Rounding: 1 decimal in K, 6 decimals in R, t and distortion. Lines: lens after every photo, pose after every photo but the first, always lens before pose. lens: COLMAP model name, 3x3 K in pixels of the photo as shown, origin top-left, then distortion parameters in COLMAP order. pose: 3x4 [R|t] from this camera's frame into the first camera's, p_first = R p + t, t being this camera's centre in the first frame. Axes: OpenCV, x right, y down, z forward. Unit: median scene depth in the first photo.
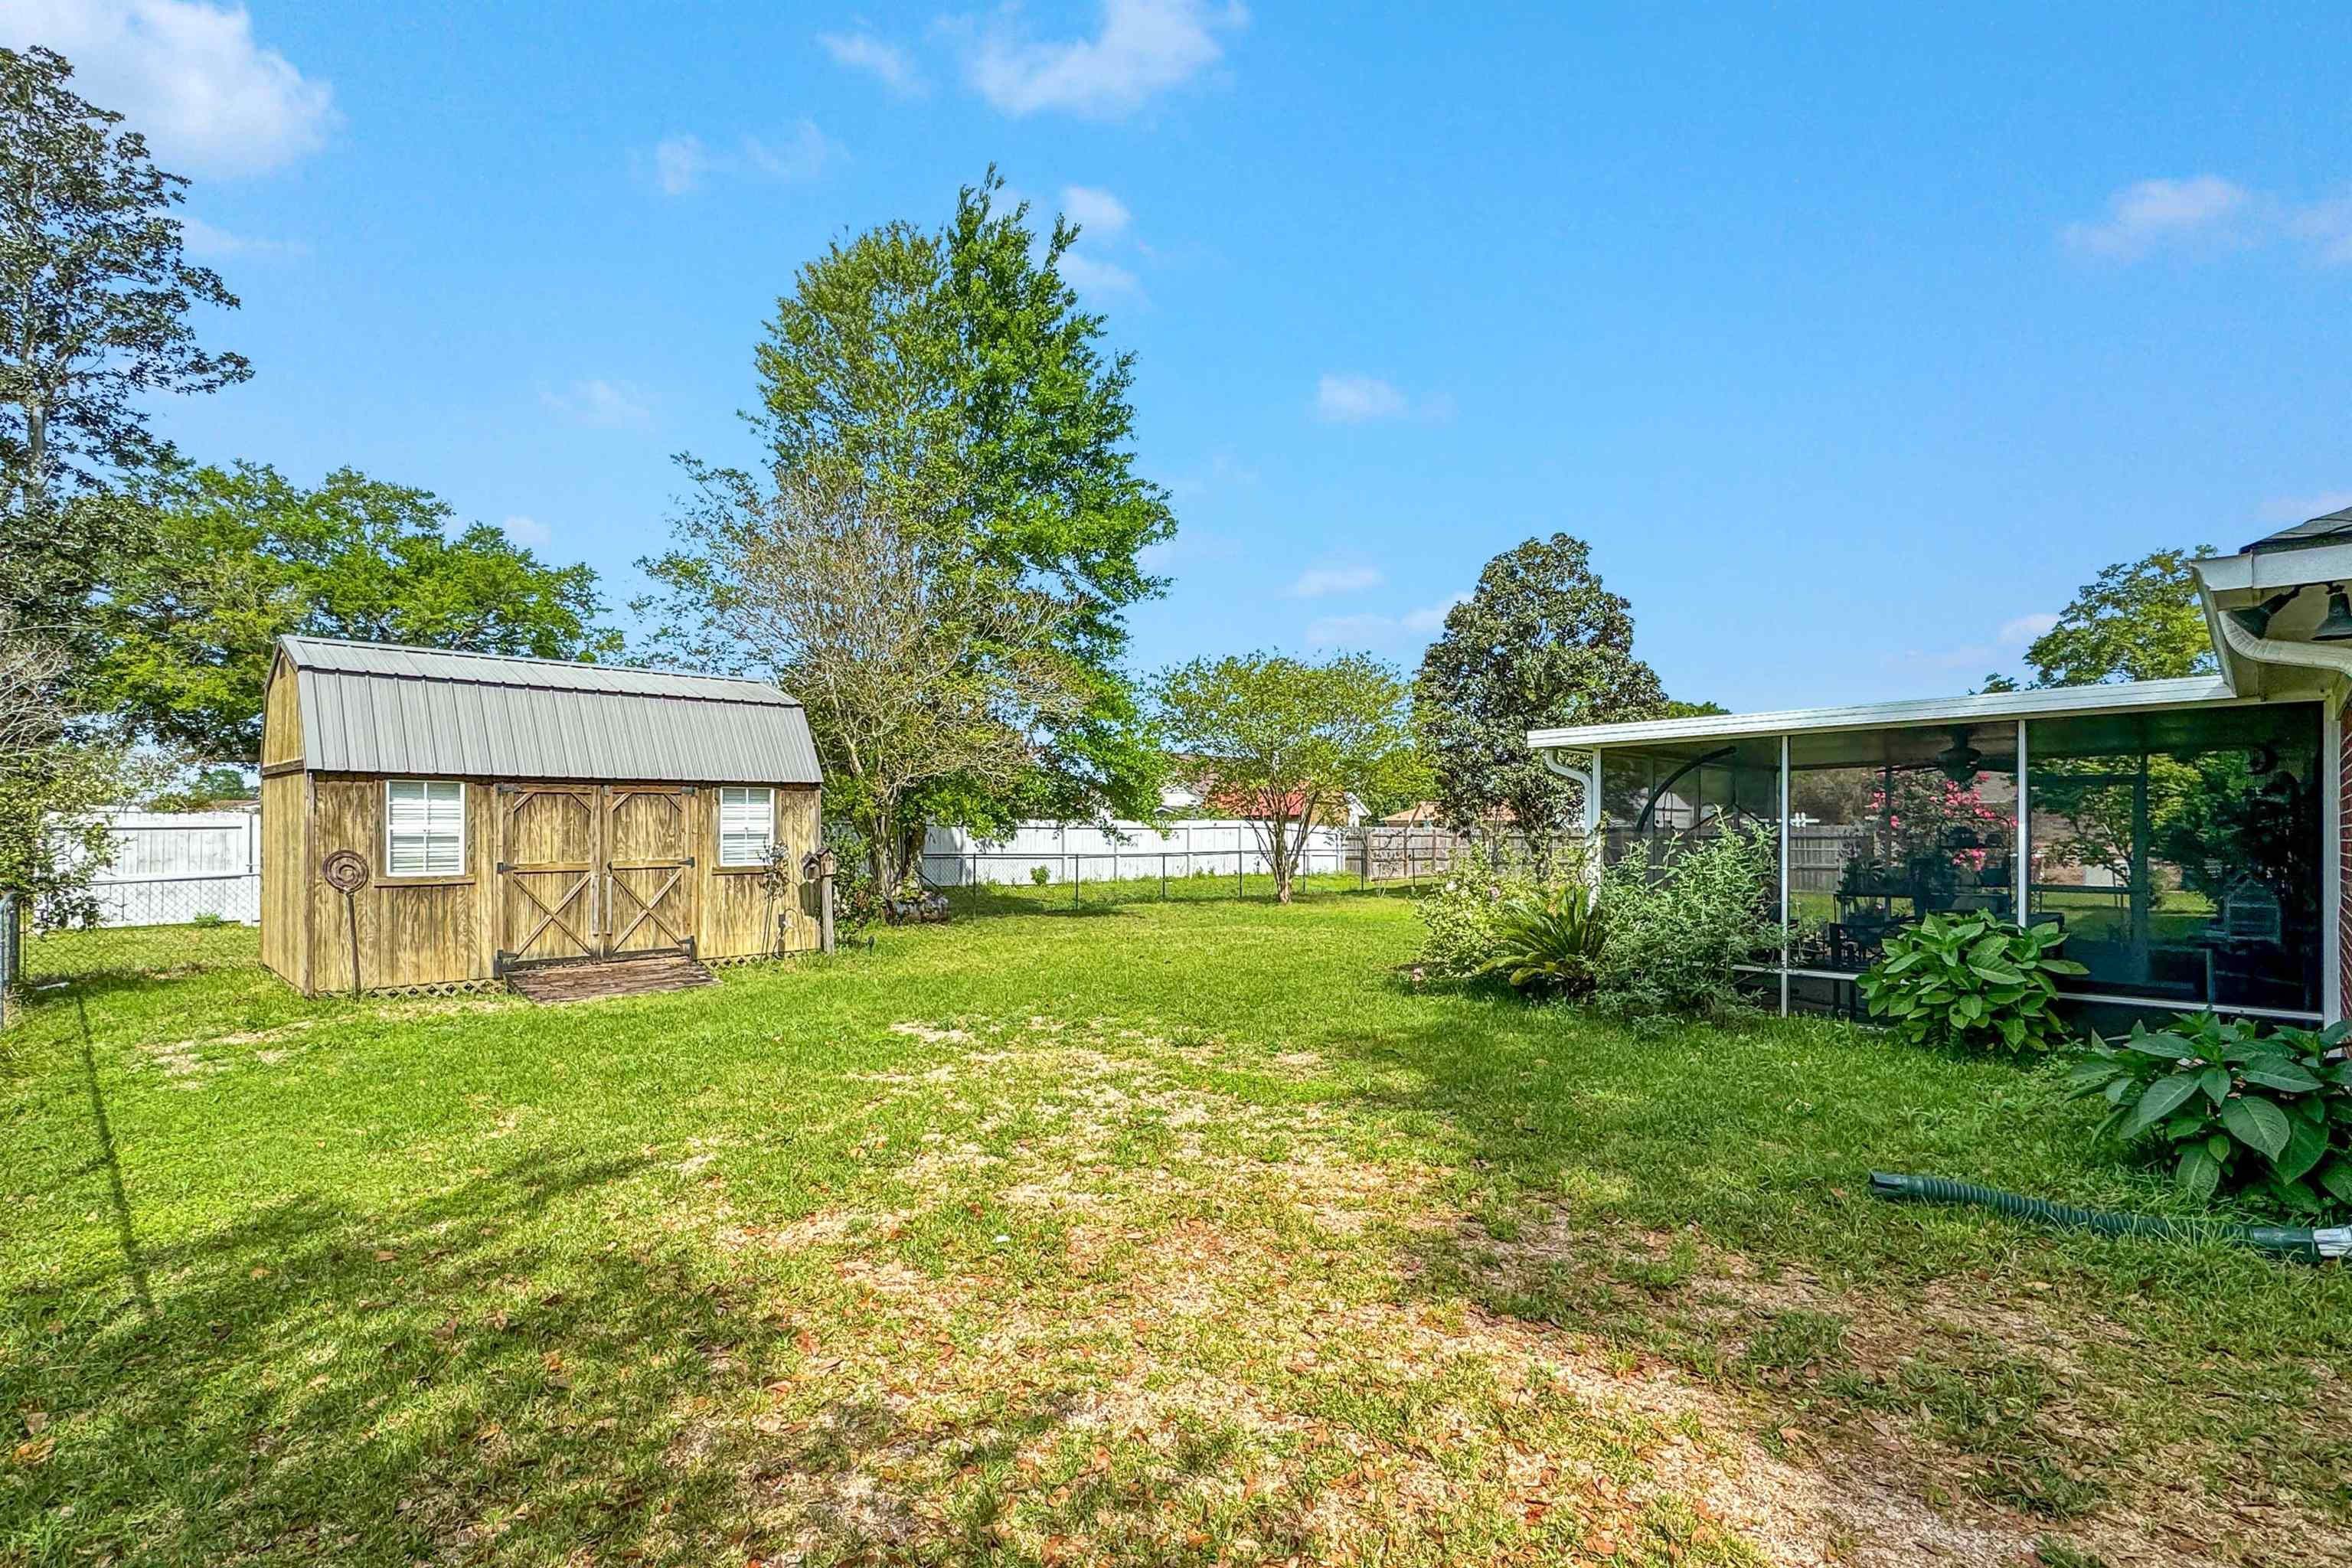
lens RADIAL K [[1110.8, 0, 1173.4], [0, 1110.8, 807.2], [0, 0, 1]] dist [0.001875, 0.000842]
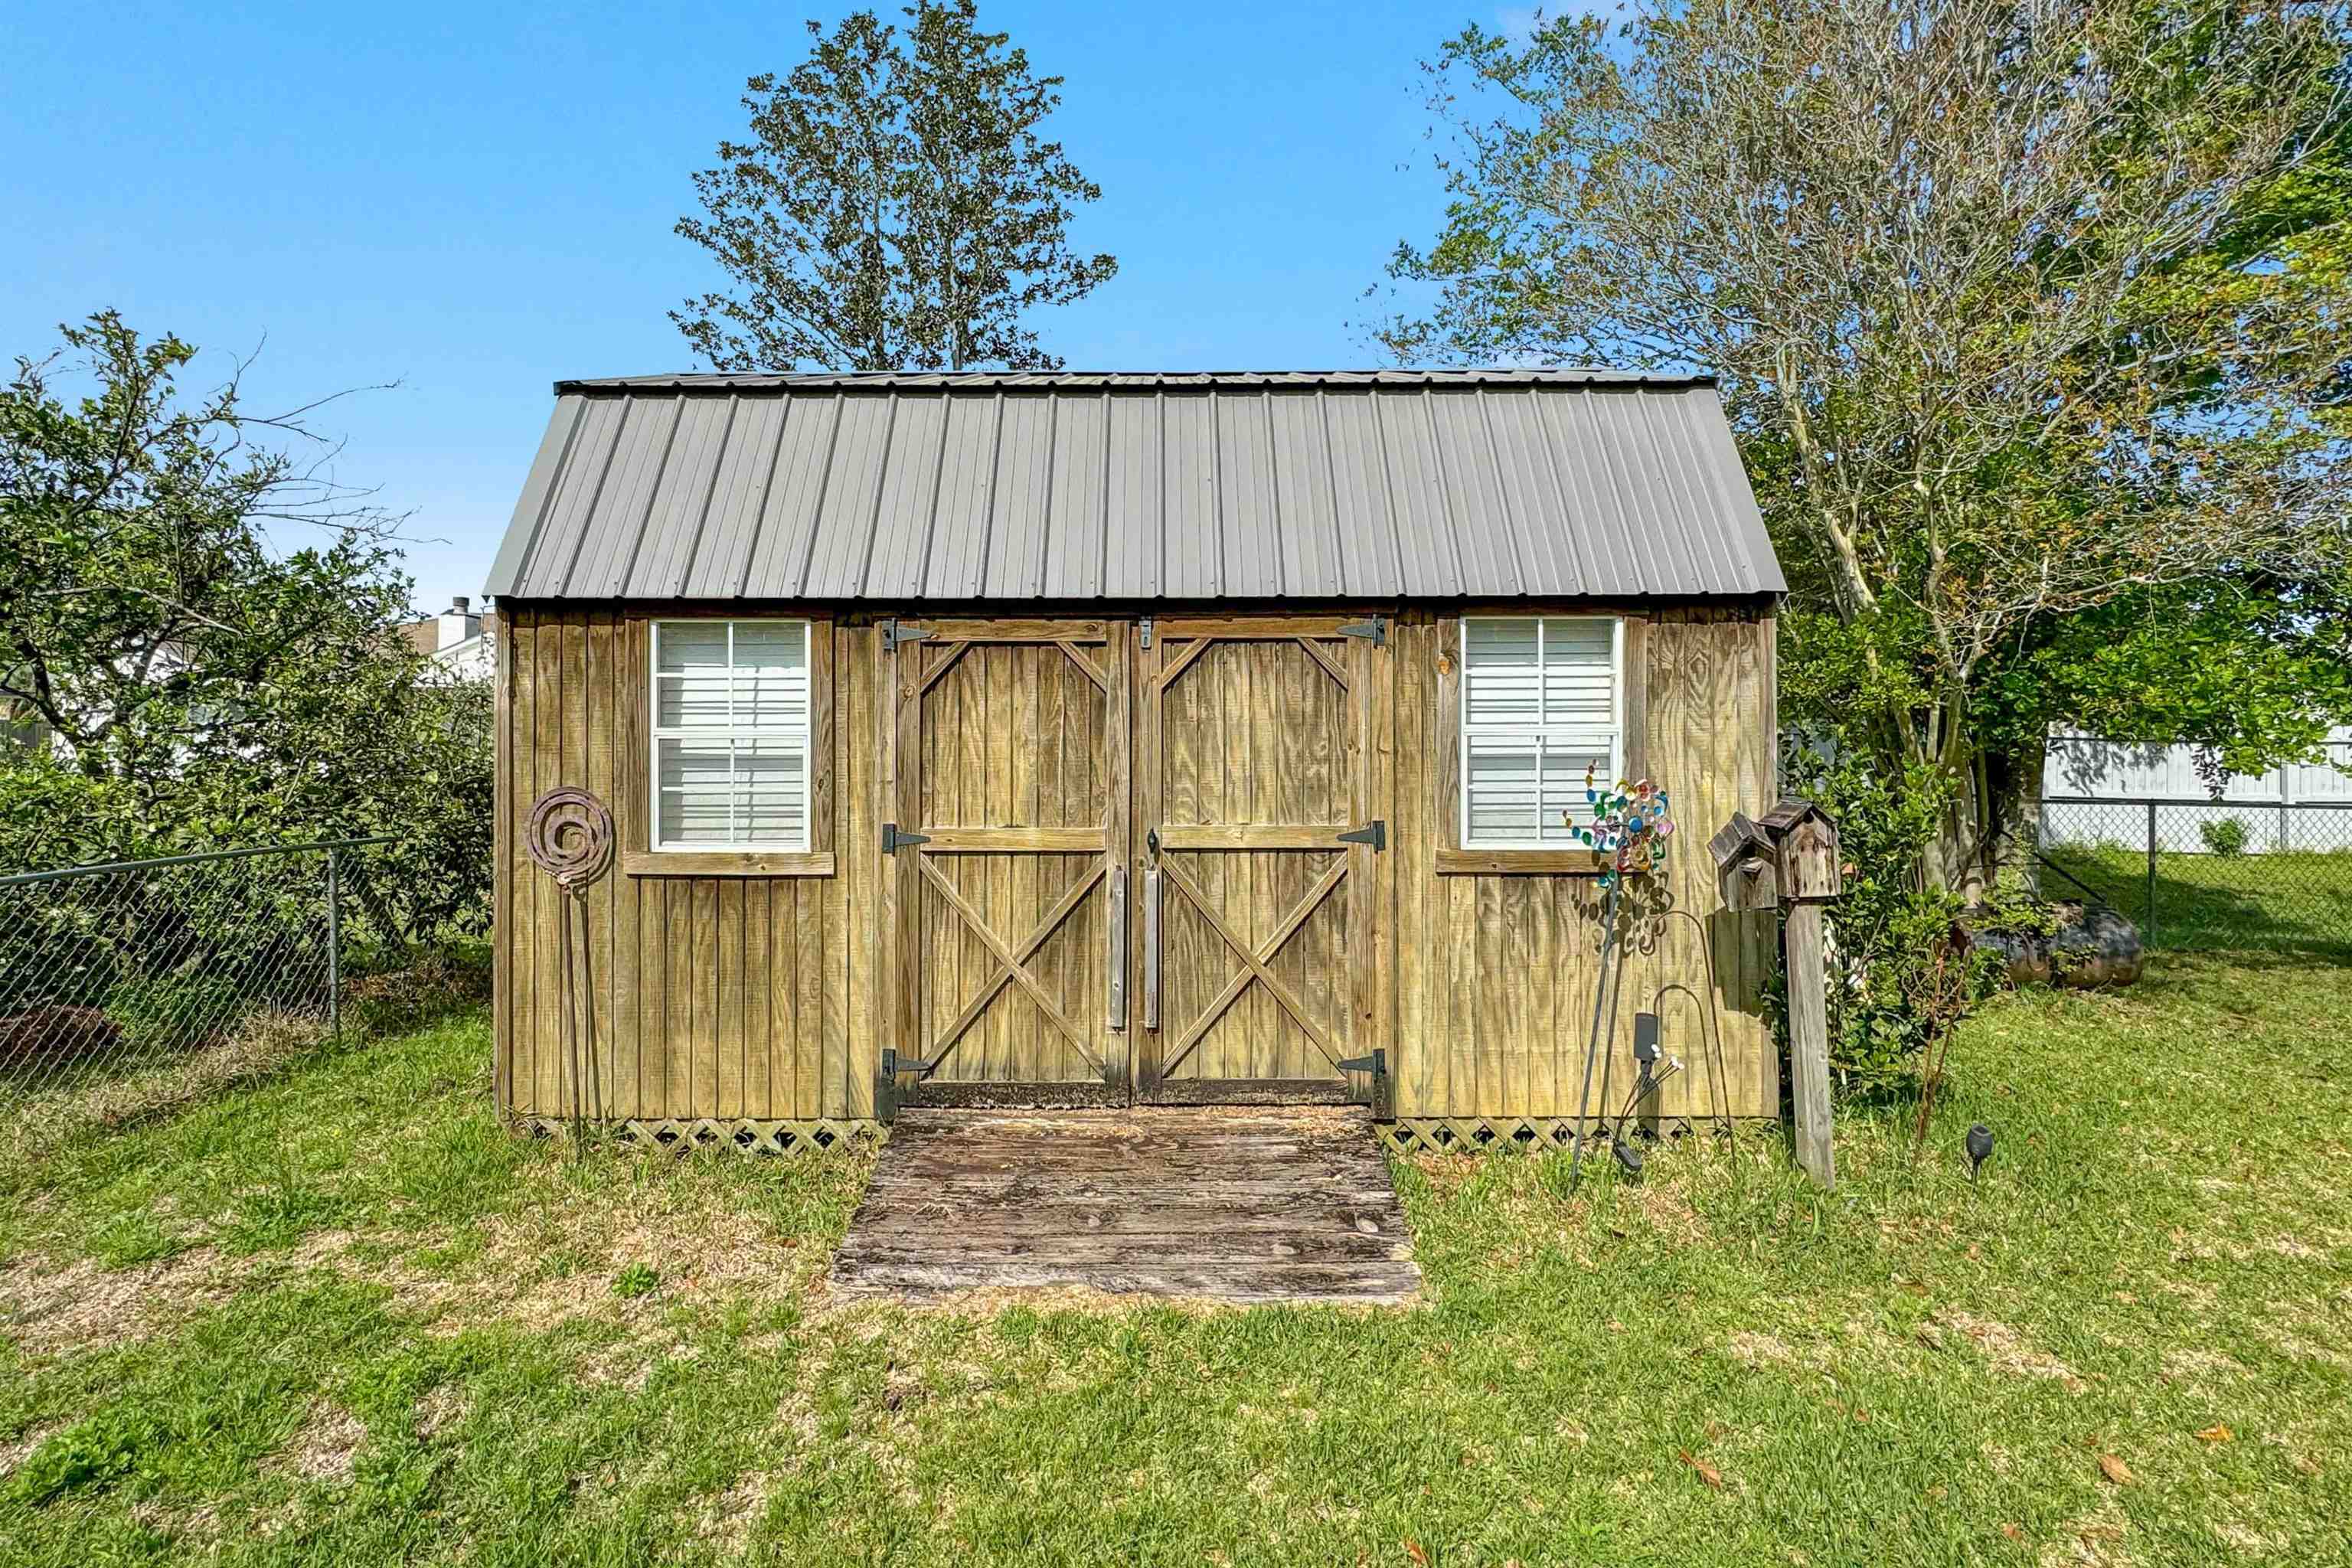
lens RADIAL K [[1110.8, 0, 1167.7], [0, 1110.8, 745.1], [0, 0, 1]] dist [0.001875, 0.000842]
pose [[0.702630, 0.001828, -0.711553, -0.236328], [0.011478, 0.999837, 0.013903, 0.016102], [0.711463, -0.017936, 0.702495, 0.720757]]
